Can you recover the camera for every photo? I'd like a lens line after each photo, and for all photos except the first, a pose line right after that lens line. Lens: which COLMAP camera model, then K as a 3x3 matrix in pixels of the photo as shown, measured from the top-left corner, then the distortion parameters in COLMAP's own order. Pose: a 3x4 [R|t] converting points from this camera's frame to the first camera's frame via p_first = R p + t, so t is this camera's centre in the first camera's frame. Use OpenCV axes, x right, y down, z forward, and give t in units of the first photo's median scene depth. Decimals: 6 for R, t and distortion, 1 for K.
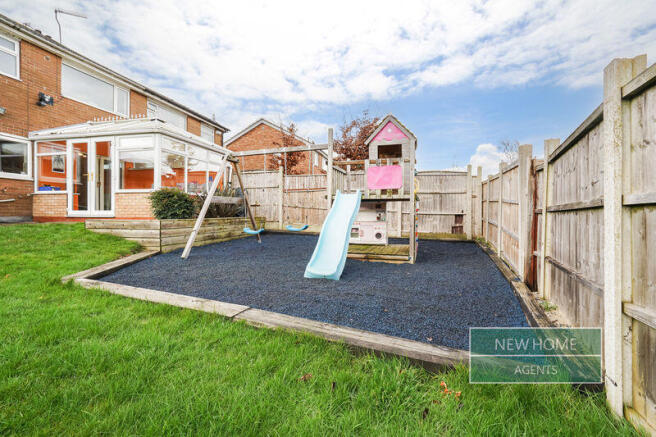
lens RADIAL K [[315.3, 0, 331.5], [0, 315.3, 215.9], [0, 0, 1]] dist [-0.003426, 0.005938]
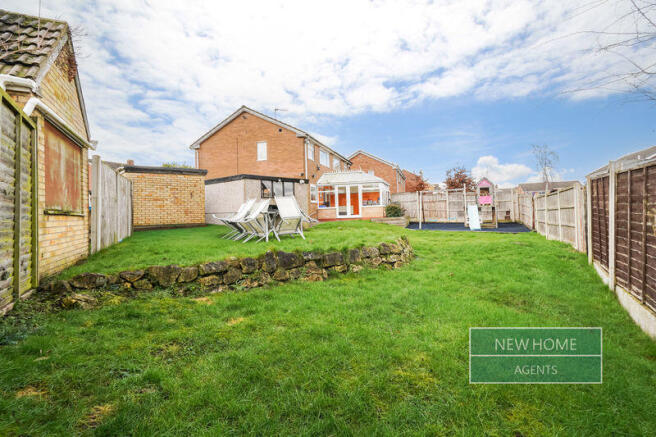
lens RADIAL K [[315.3, 0, 322.0], [0, 315.3, 212.1], [0, 0, 1]] dist [-0.003426, 0.005938]
pose [[0.994999, -0.038159, -0.092309, -0.710065], [0.037748, 0.999268, -0.006196, -0.032275], [0.092478, 0.002681, 0.995711, -1.360003]]
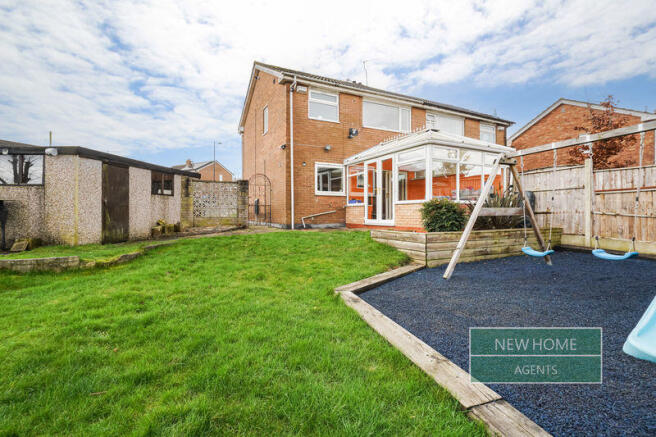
lens RADIAL K [[315.3, 0, 324.4], [0, 315.3, 213.3], [0, 0, 1]] dist [-0.003426, 0.005938]
pose [[0.643357, -0.004072, -0.765556, 0.004219], [-0.002814, 0.999967, -0.007684, -0.029168], [0.765561, 0.007098, 0.643324, 0.087144]]
